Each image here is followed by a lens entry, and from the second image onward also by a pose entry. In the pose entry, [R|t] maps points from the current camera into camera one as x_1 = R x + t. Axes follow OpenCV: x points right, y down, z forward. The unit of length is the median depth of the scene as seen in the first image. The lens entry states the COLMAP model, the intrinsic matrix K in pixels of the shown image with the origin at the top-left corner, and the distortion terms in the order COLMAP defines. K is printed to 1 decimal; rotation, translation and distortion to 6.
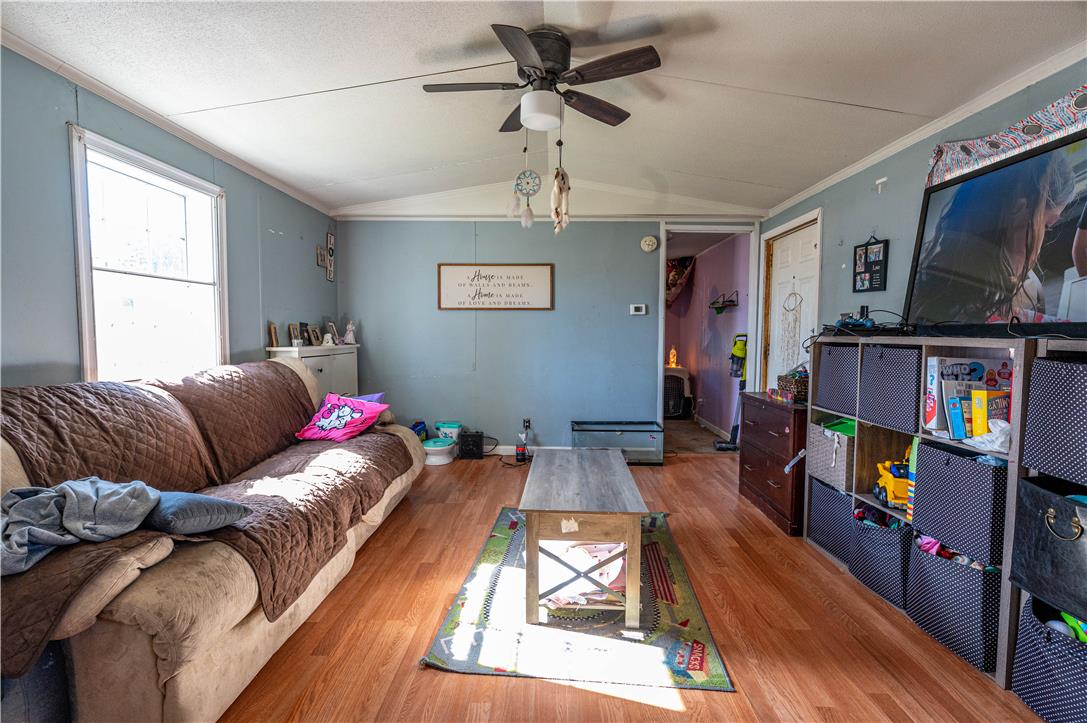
lens RADIAL K [[489.7, 0, 544.9], [0, 489.7, 359.9], [0, 0, 1]] dist [-0.000677, 0.000478]
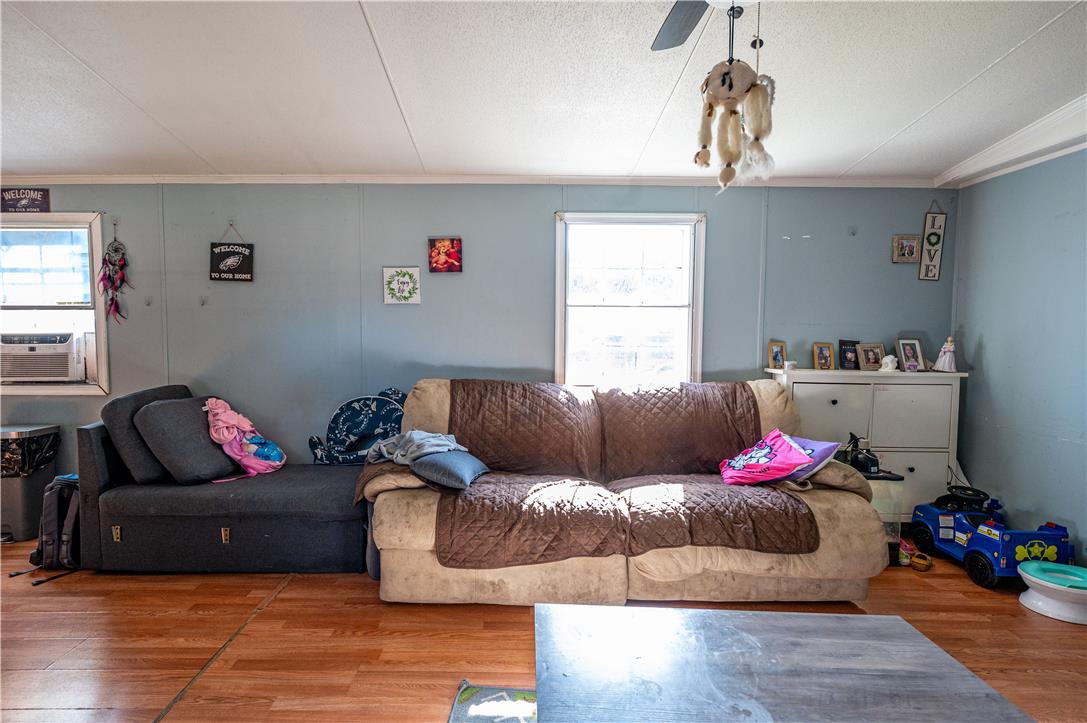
lens RADIAL K [[522.4, 0, 510.6], [0, 522.4, 361.4], [0, 0, 1]] dist [-0.001009, 0.000790]
pose [[0.011305, 0.048482, -0.998760, 0.568695], [-0.066763, 0.996632, 0.047623, -0.075550], [0.997705, 0.066142, 0.014503, 0.733090]]
